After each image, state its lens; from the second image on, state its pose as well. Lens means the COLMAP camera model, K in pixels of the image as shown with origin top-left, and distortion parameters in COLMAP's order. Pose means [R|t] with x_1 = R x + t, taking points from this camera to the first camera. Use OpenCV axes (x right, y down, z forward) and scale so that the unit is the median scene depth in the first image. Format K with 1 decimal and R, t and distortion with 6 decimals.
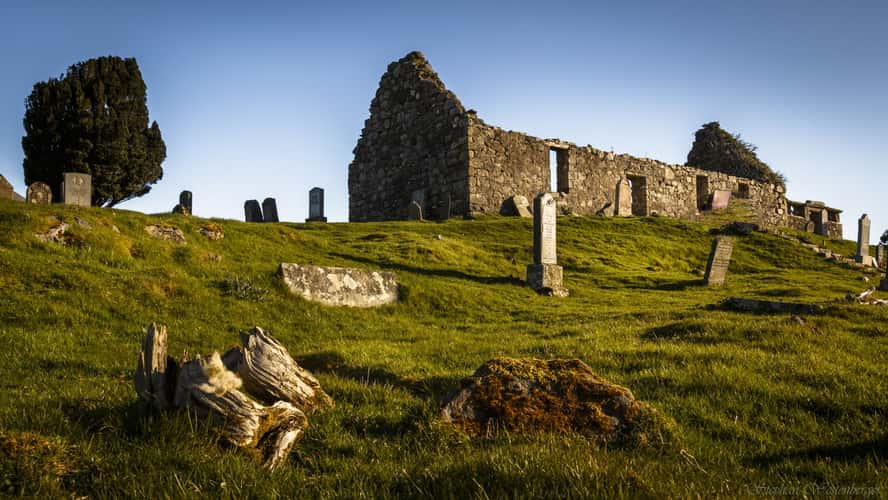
lens RADIAL K [[799.4, 0, 432.4], [0, 799.4, 286.1], [0, 0, 1]] dist [-0.002968, 0.005219]
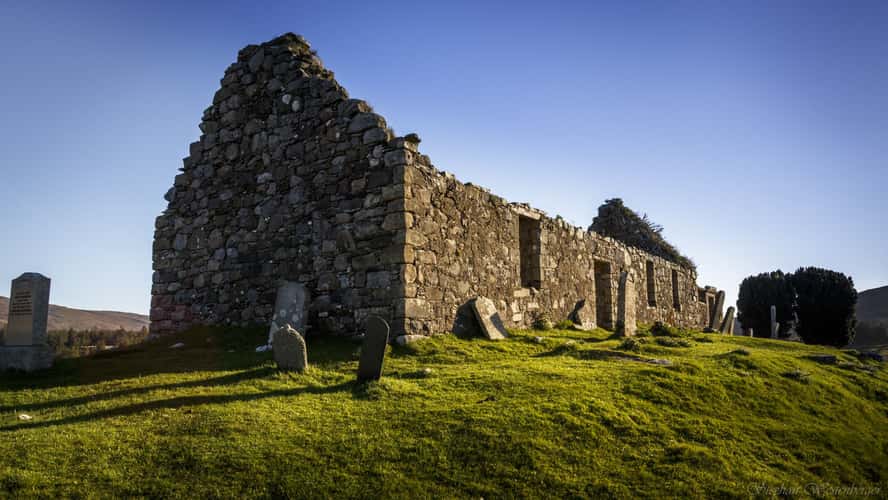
lens RADIAL K [[599.7, 0, 516.2], [0, 599.7, 267.8], [0, 0, 1]] dist [0.004003, -0.002442]
pose [[0.927692, 0.041601, 0.371022, -0.025464], [-0.013900, 0.996932, -0.077026, -0.094661], [-0.373088, 0.066299, 0.925424, 0.554739]]
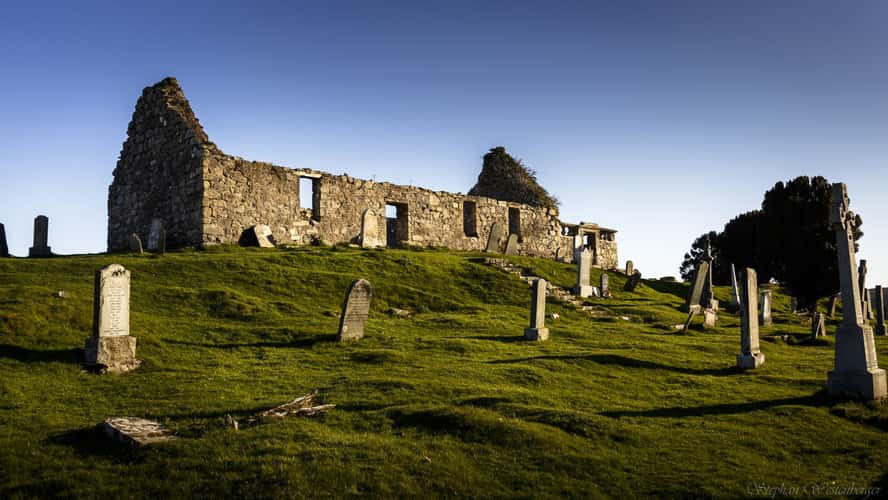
lens RADIAL K [[770.3, 0, 447.3], [0, 770.3, 242.6], [0, 0, 1]] dist [-0.004851, 0.010399]
pose [[0.988086, 0.008814, 0.153652, 0.177447], [-0.002020, 0.999015, -0.044321, -0.044933], [-0.153891, 0.043483, 0.987131, 0.002607]]
